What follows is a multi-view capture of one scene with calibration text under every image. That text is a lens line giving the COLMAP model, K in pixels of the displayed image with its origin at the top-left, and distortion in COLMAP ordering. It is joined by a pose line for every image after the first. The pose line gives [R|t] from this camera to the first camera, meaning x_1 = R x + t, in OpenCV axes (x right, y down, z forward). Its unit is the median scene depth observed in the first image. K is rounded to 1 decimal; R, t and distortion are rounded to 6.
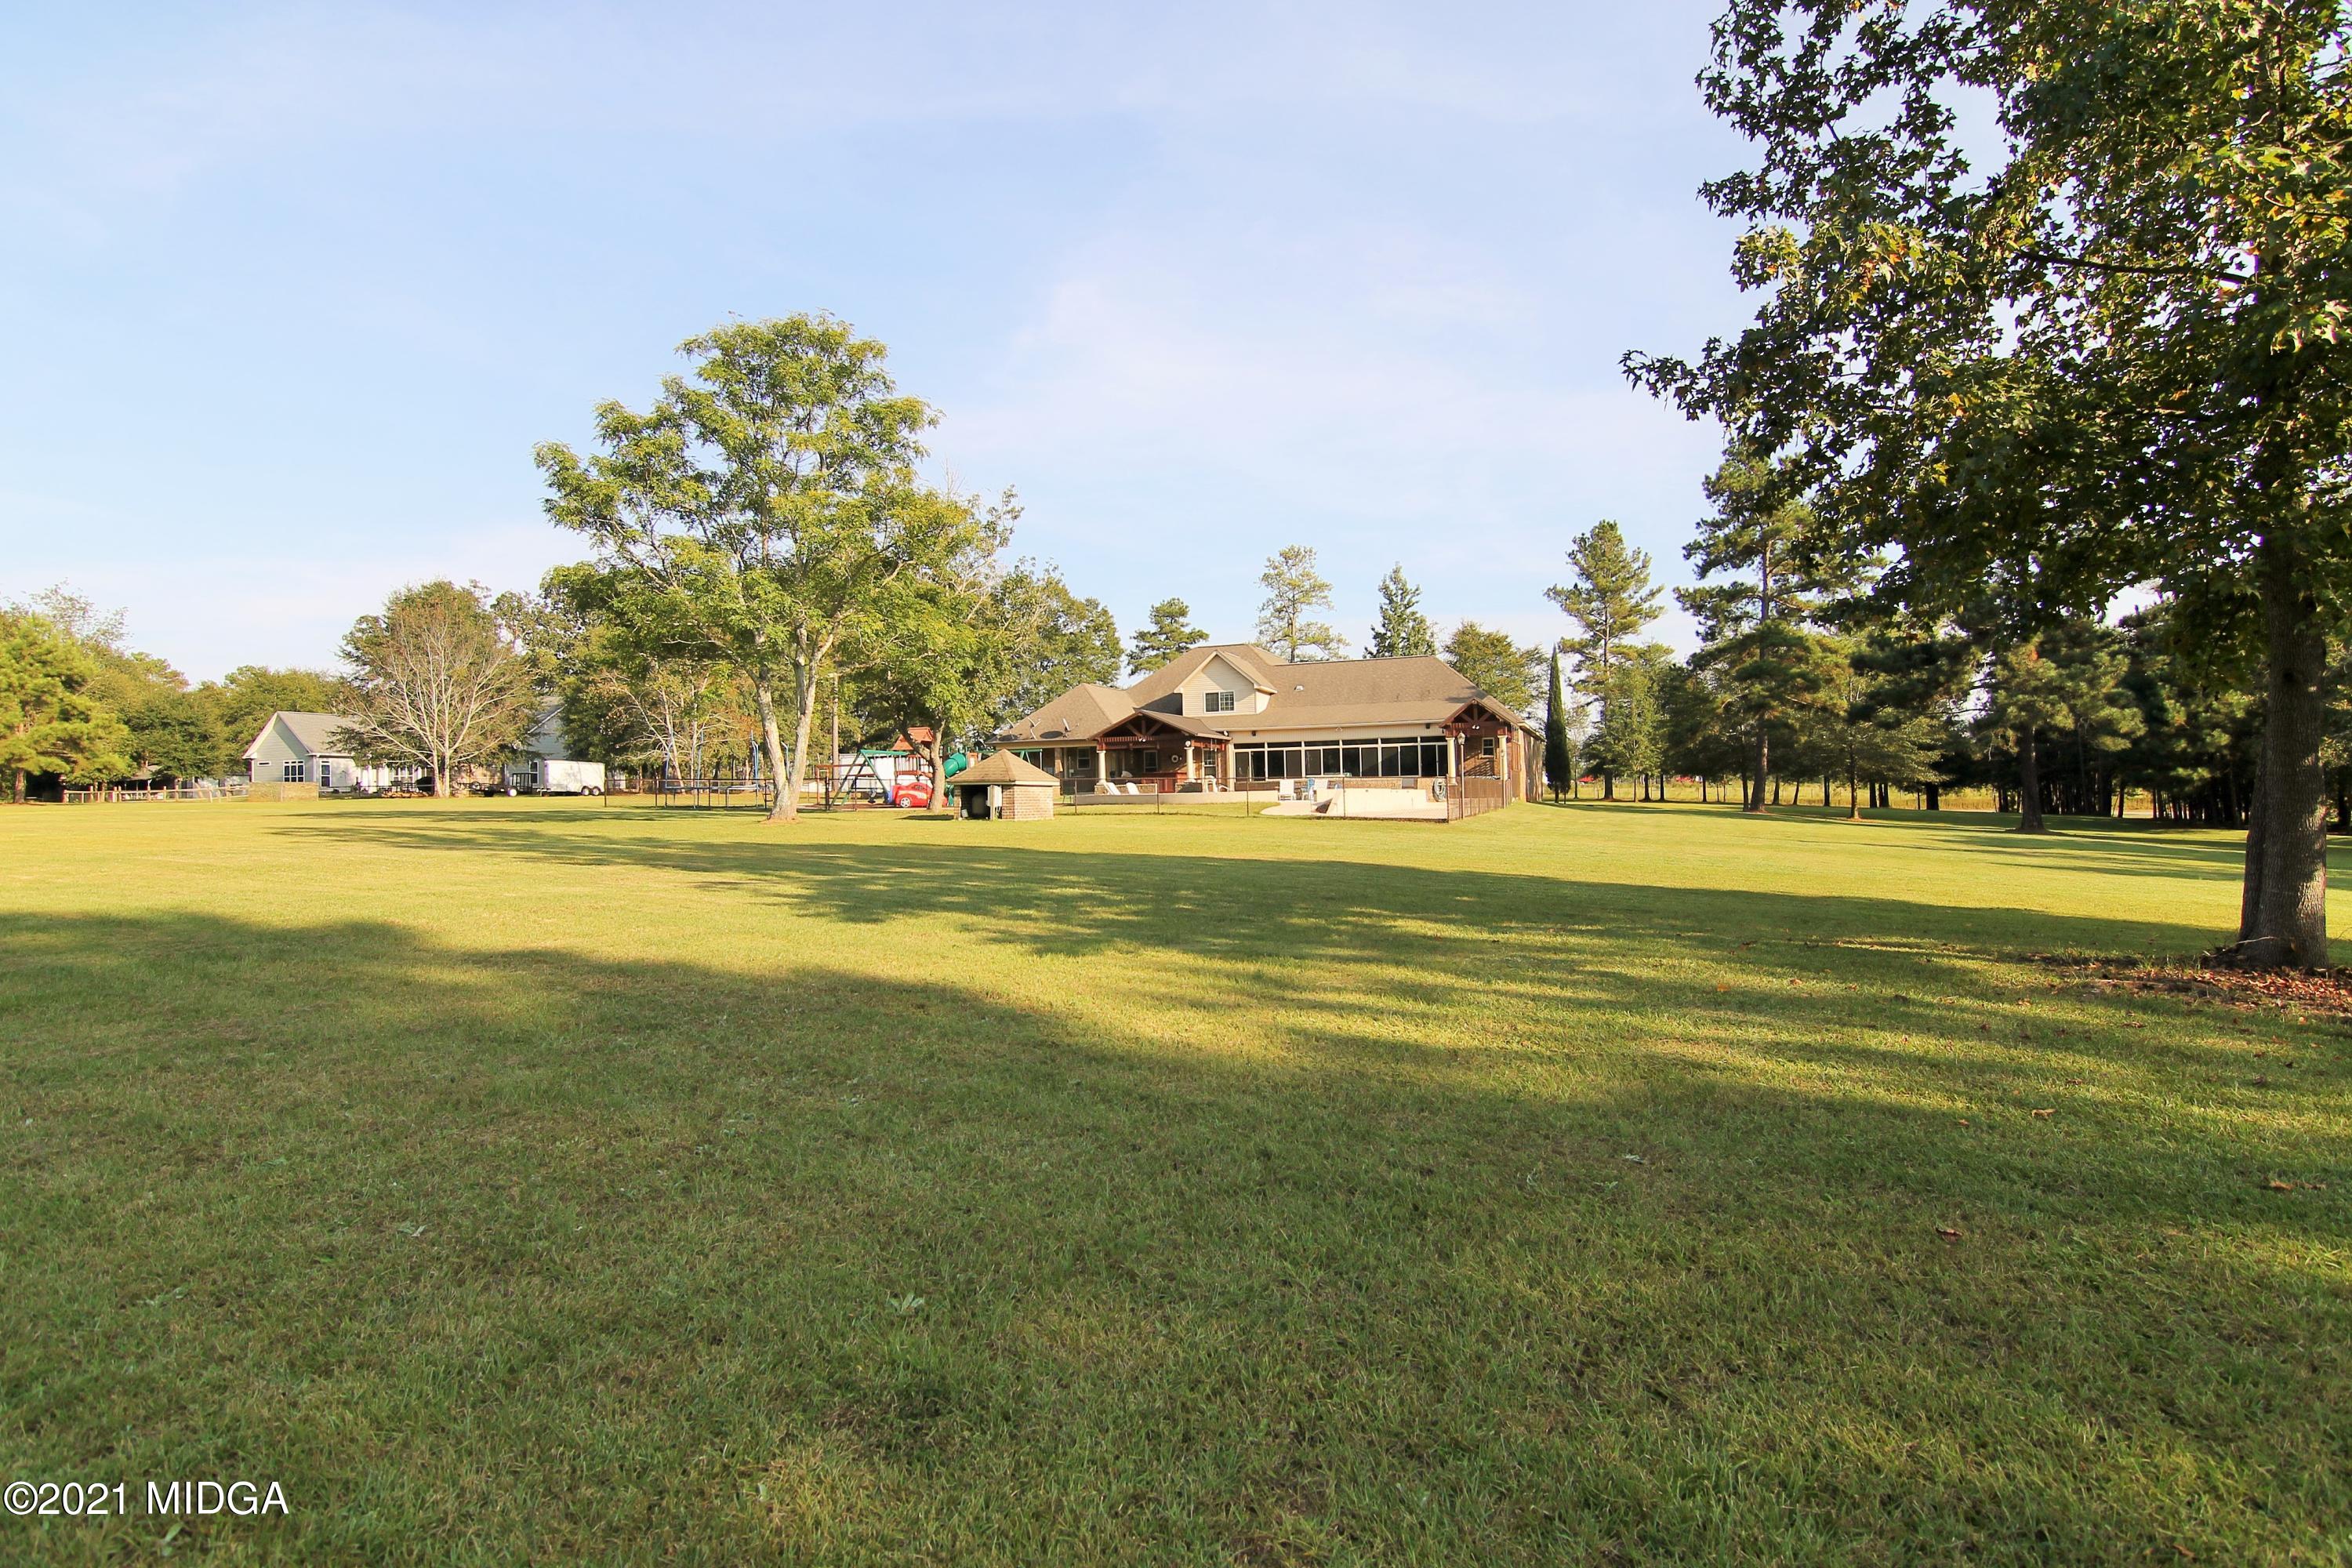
lens RADIAL K [[1194.2, 0, 1172.3], [0, 1194.2, 800.0], [0, 0, 1]] dist [-0.011699, -0.007308]
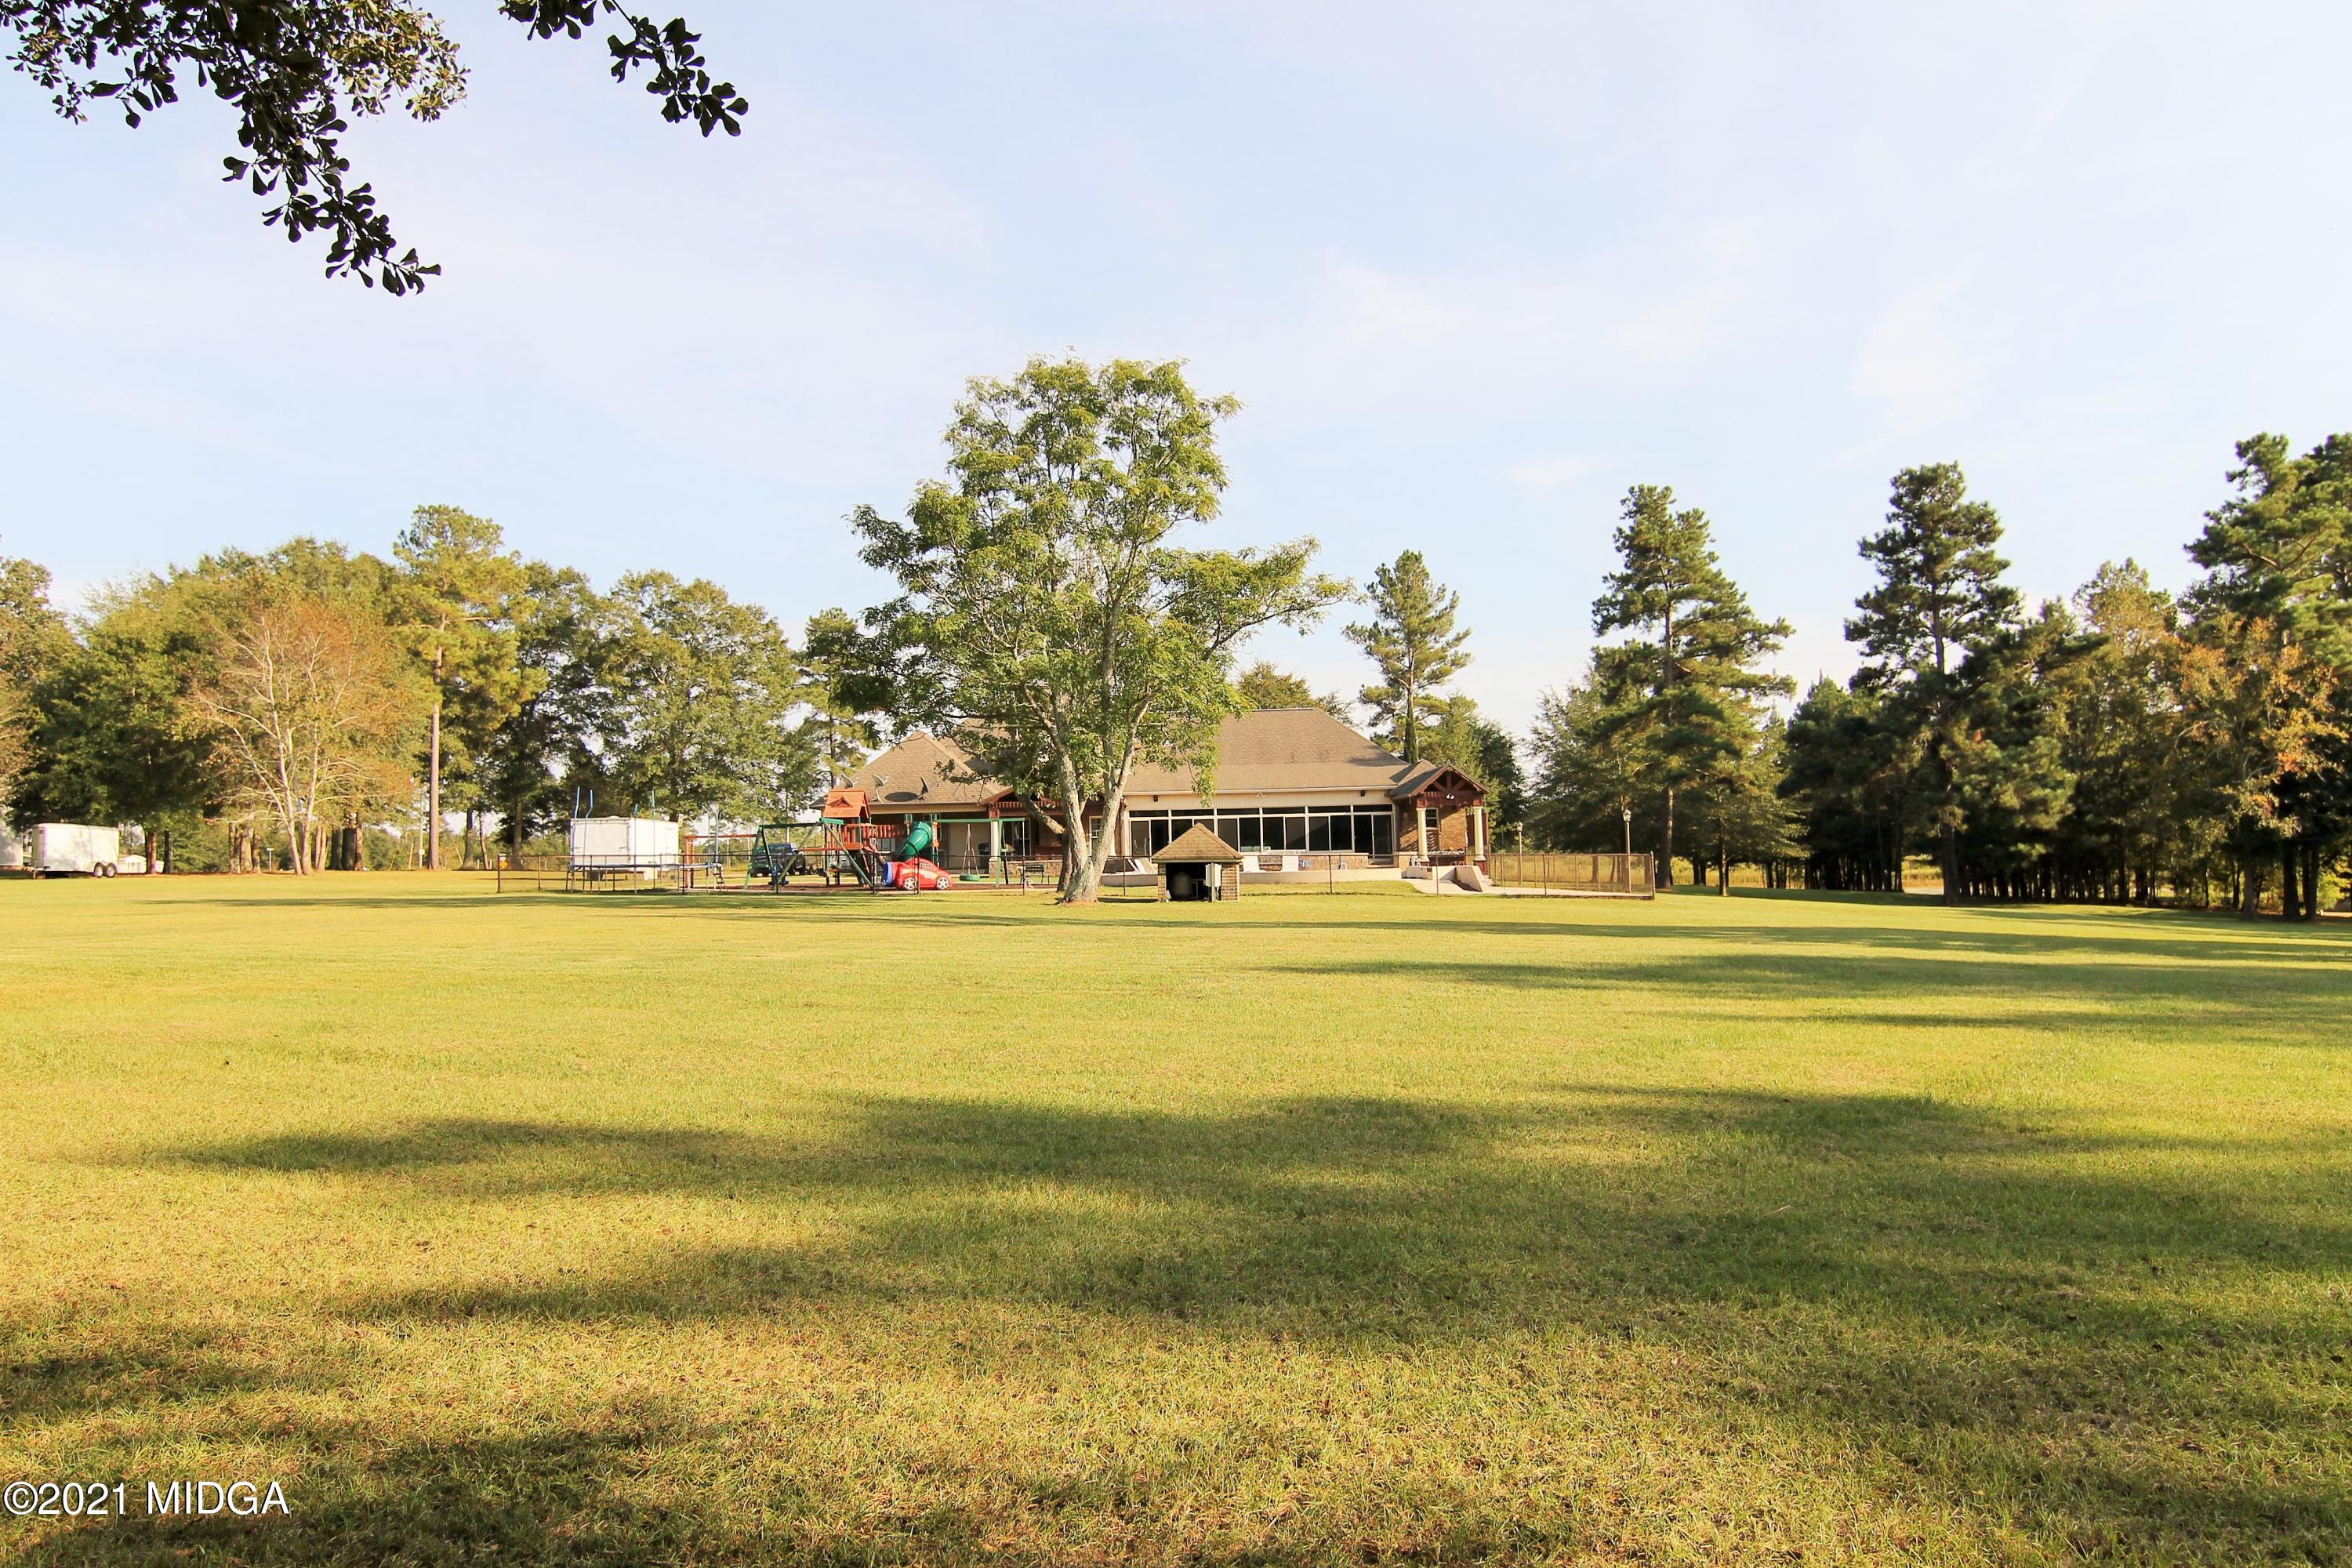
lens RADIAL K [[1697.9, 0, 1176.4], [0, 1697.9, 784.0], [0, 0, 1]] dist [0.014367, 0.004613]
pose [[0.933597, 0.015813, 0.357977, -0.338496], [0.004416, 0.998442, -0.055621, -0.000261], [-0.358299, 0.053508, 0.932072, -0.102197]]
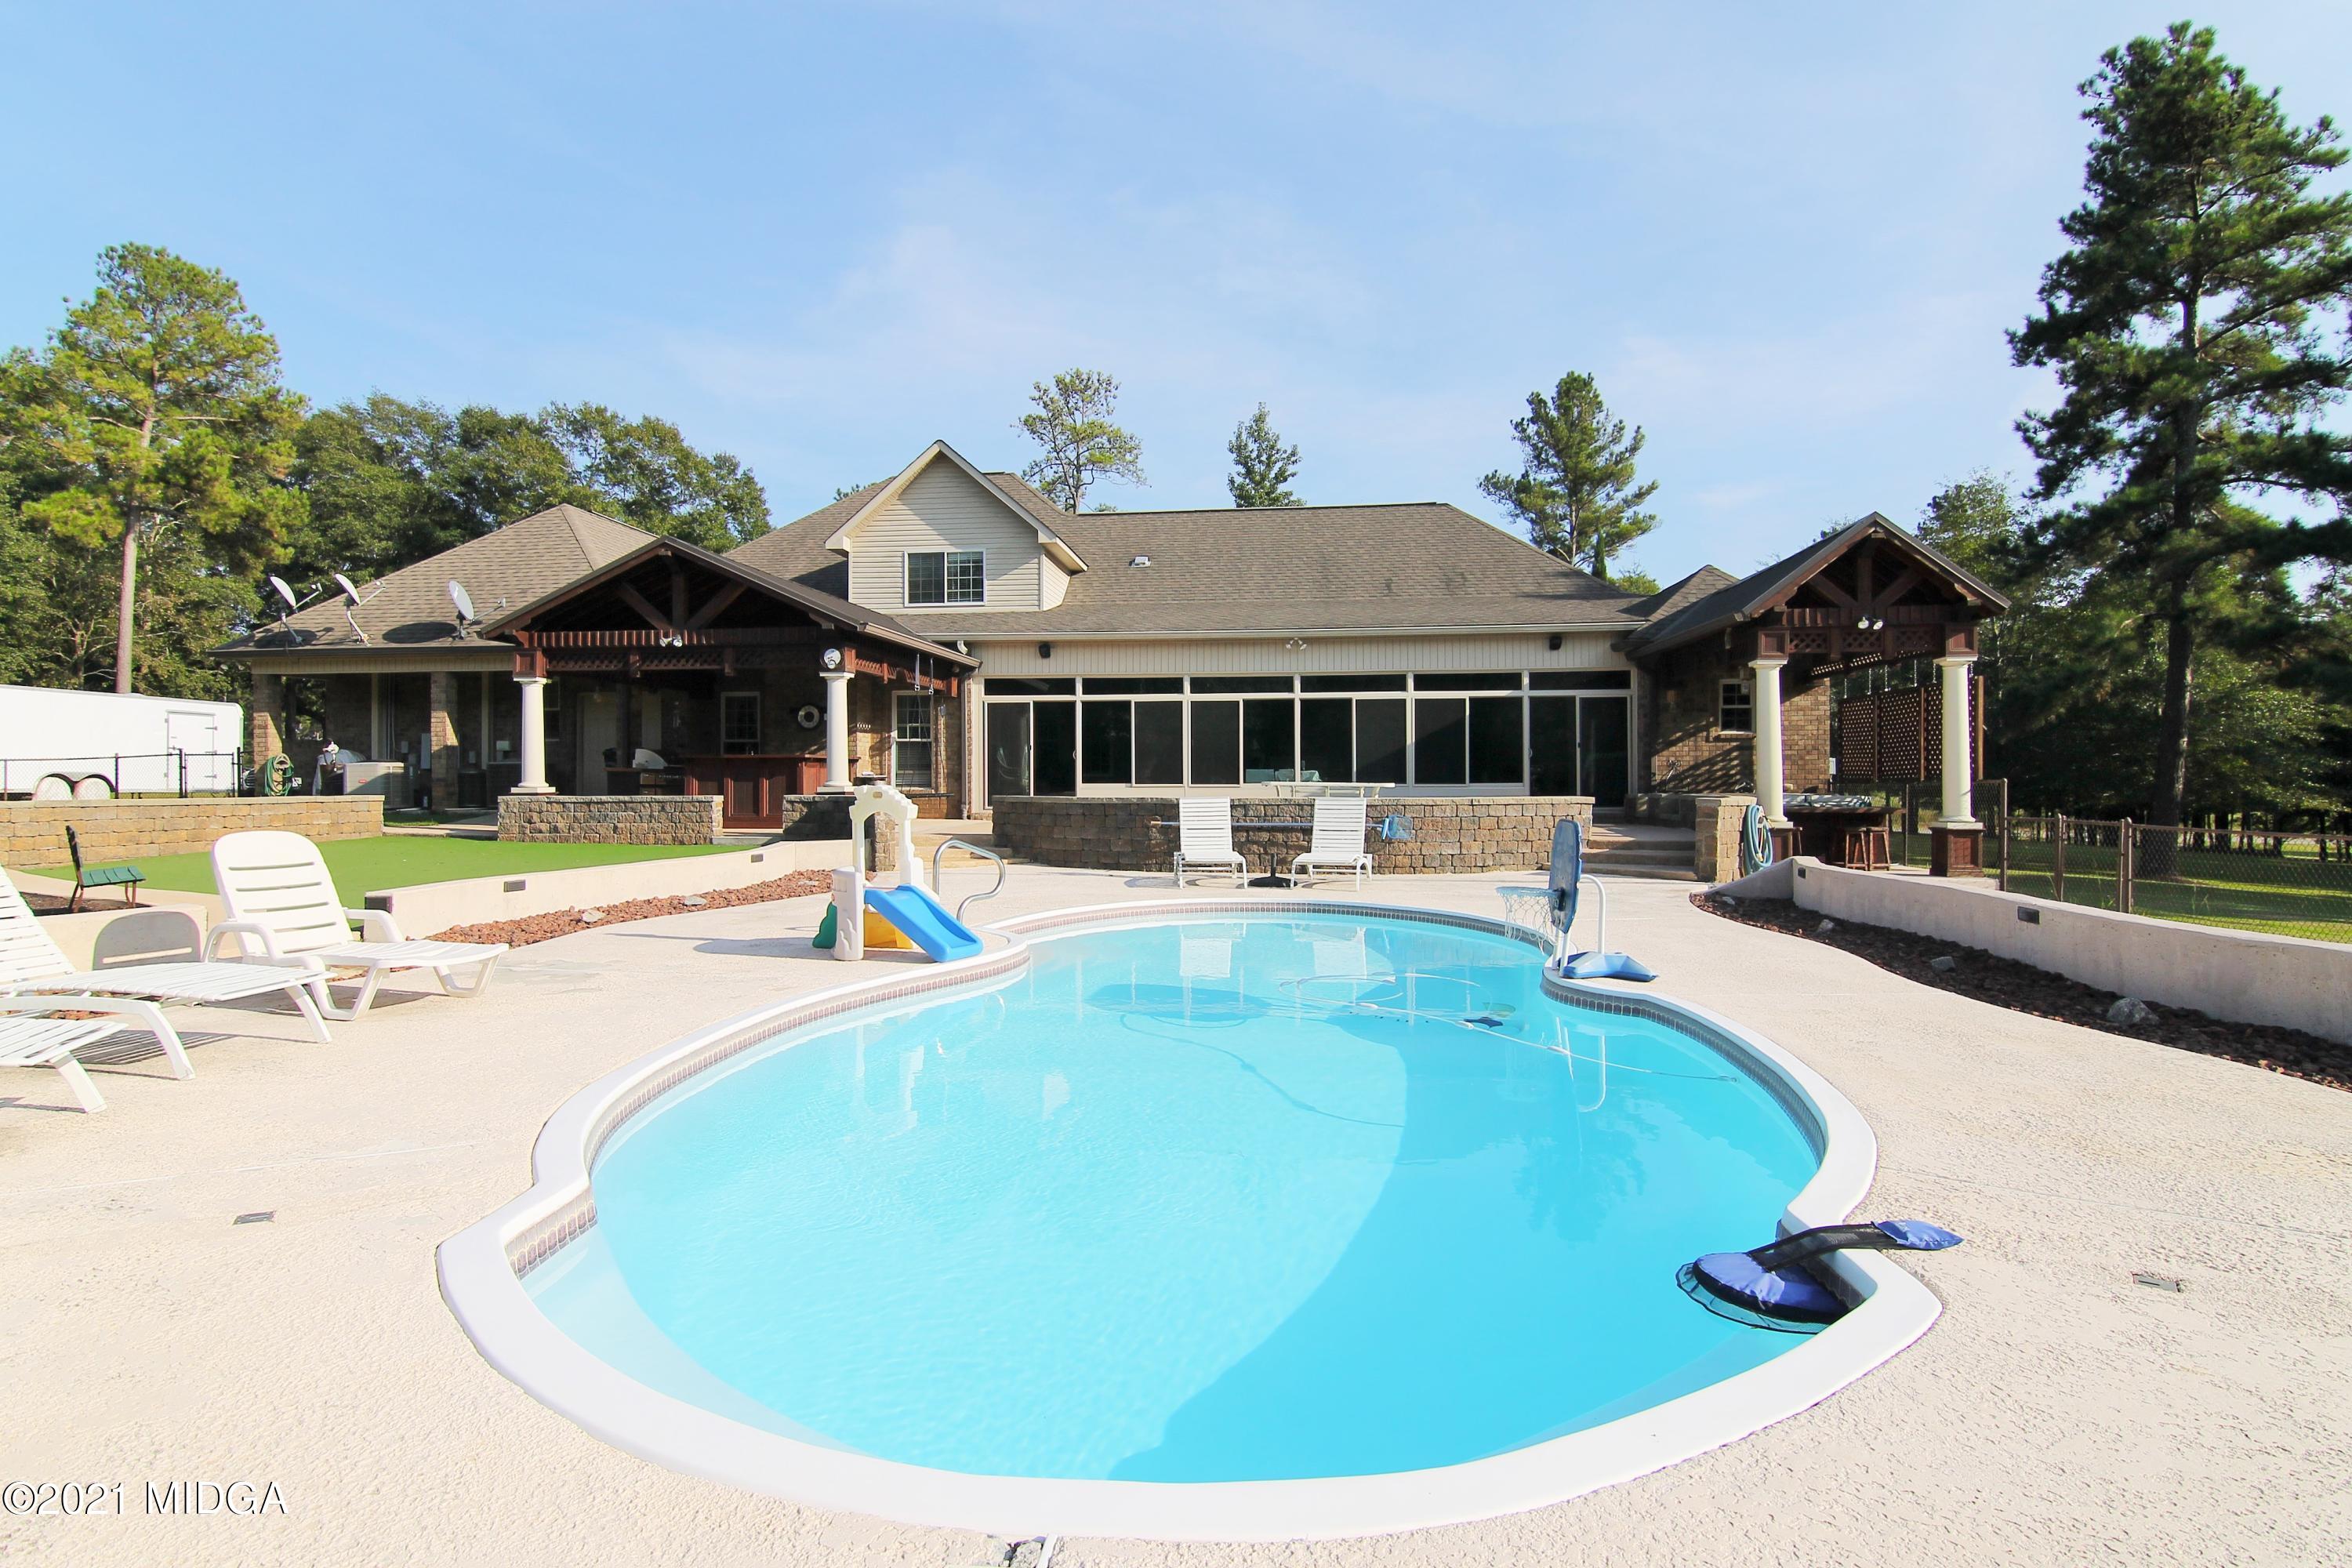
lens RADIAL K [[1194.2, 0, 1171.8], [0, 1194.2, 784.2], [0, 0, 1]] dist [-0.011699, -0.007308]
pose [[0.973548, 0.019720, 0.227631, 0.026155], [-0.019249, 0.999806, -0.004288, -0.016181], [-0.227671, -0.000207, 0.973738, 0.651976]]
